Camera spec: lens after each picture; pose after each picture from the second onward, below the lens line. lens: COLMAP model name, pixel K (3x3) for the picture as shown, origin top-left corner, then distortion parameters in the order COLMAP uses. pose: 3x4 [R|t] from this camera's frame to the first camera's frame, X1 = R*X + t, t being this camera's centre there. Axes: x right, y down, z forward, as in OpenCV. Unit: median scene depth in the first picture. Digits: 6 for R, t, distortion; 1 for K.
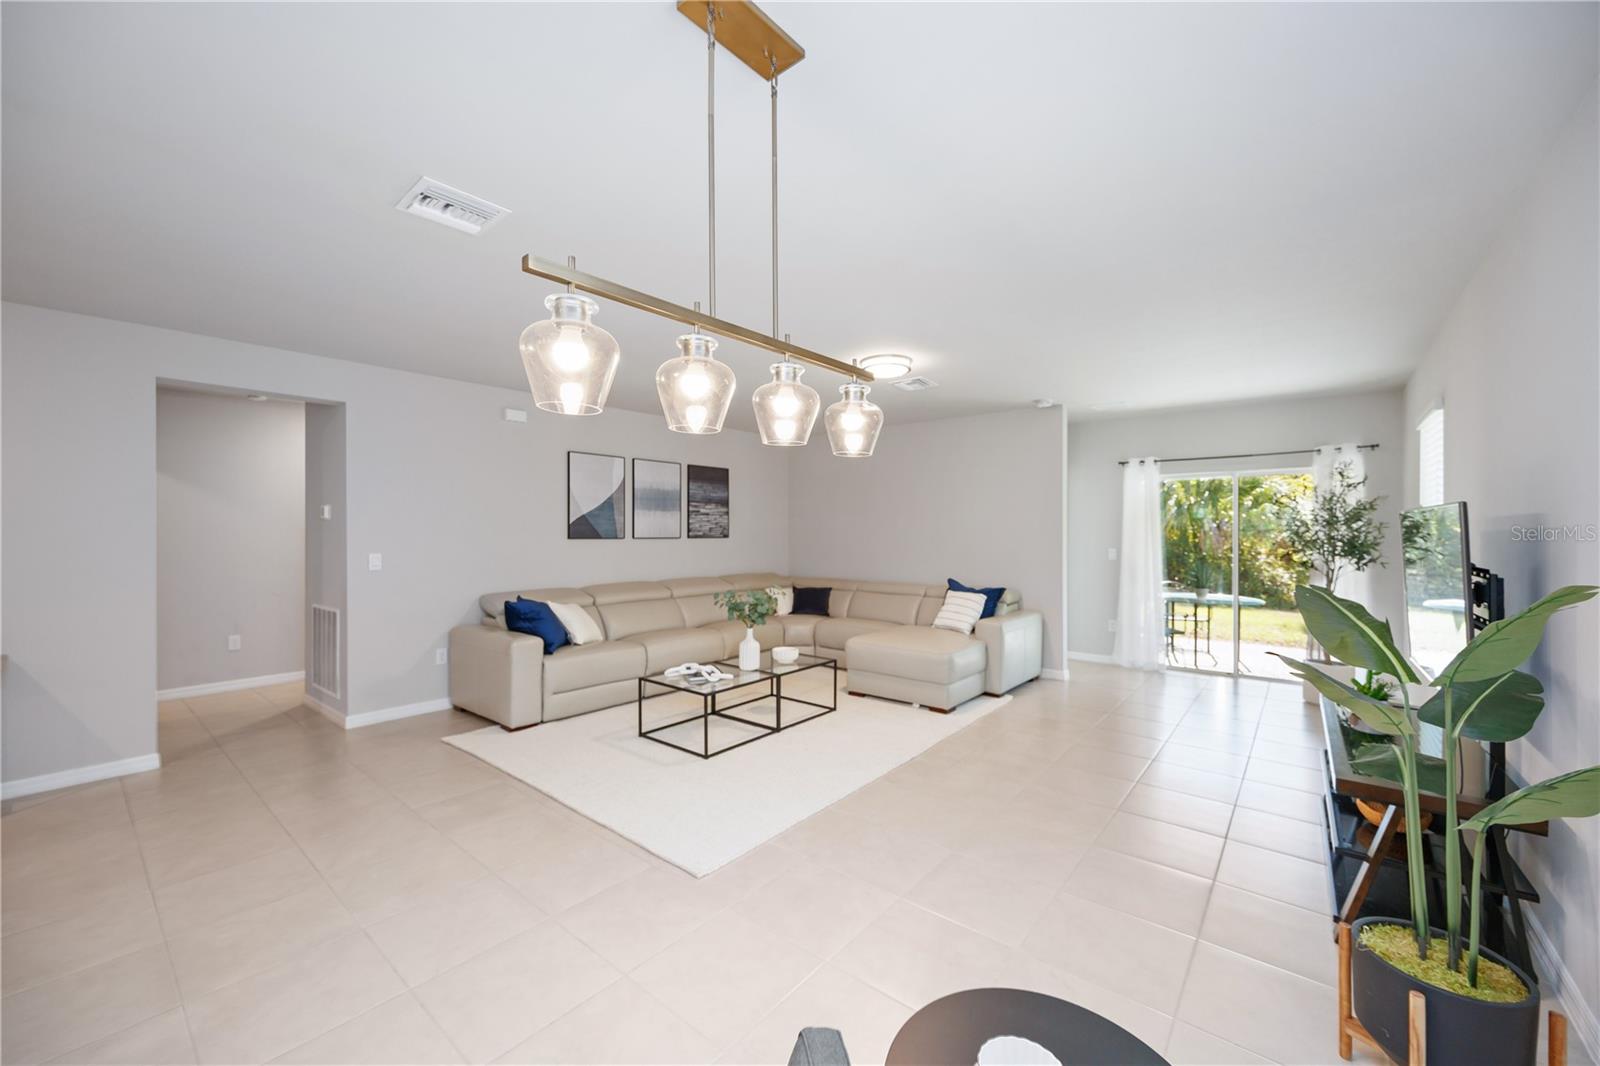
lens RADIAL K [[608.9, 0, 800.0], [0, 608.9, 533.0], [0, 0, 1]] dist [0.000243, -0.000086]
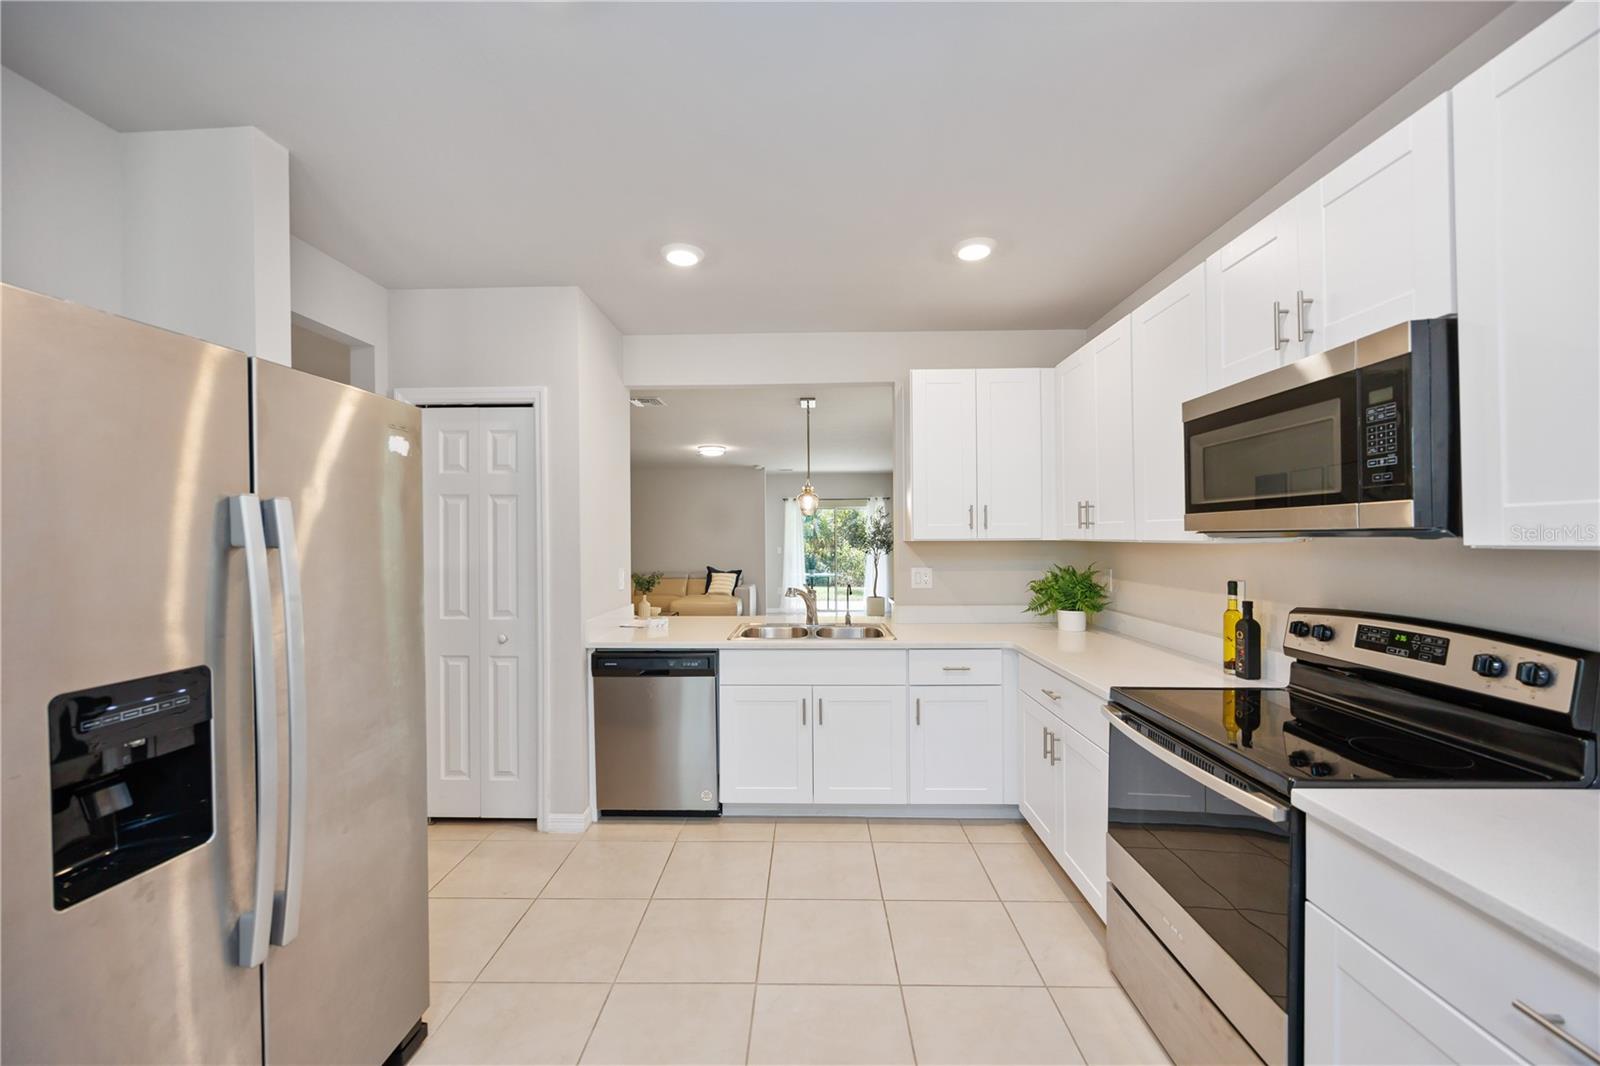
lens RADIAL K [[617.4, 0, 794.8], [0, 617.4, 541.5], [0, 0, 1]] dist [0.000913, 0.000011]
pose [[0.784113, -0.009270, 0.620549, -0.659253], [0.007390, 0.999957, 0.005600, -0.001993], [-0.620574, 0.000195, 0.784148, -0.504261]]
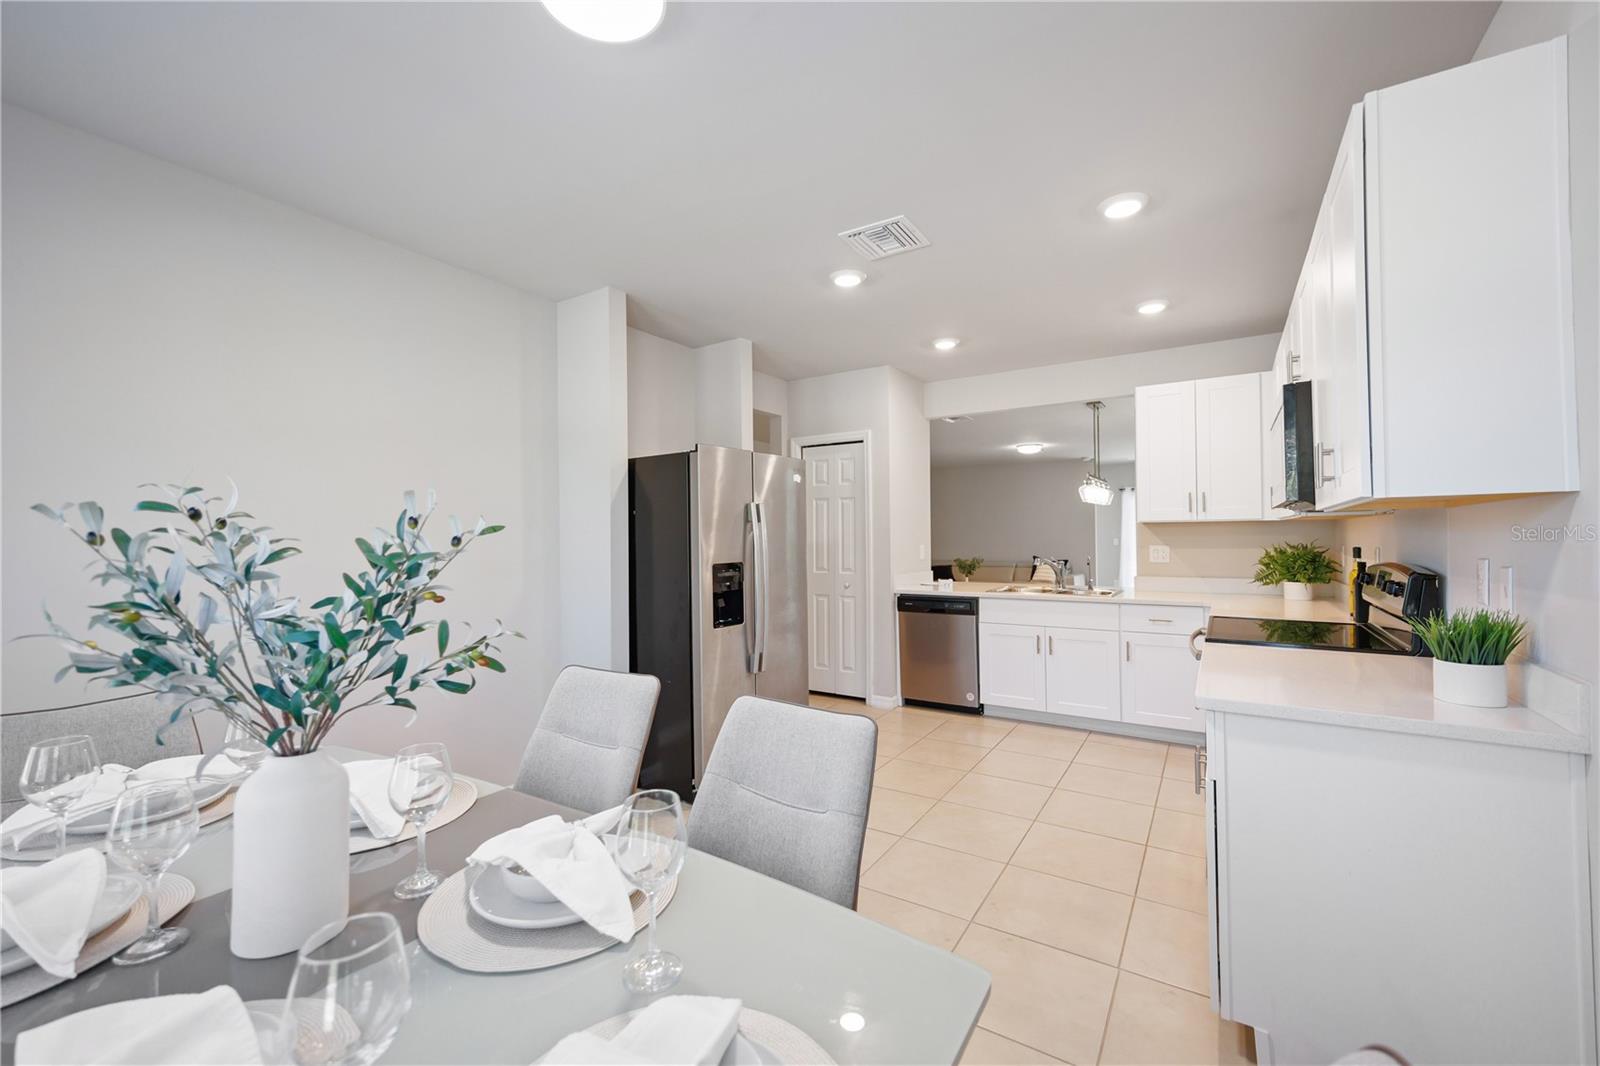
lens RADIAL K [[656.0, 0, 800.0], [0, 656.0, 533.0], [0, 0, 1]] dist [0.000458, -0.000023]
pose [[0.992166, -0.009900, 0.124530, -0.709564], [0.010960, 0.999909, -0.007835, 0.016350], [-0.124442, 0.009138, 0.992185, -0.856893]]
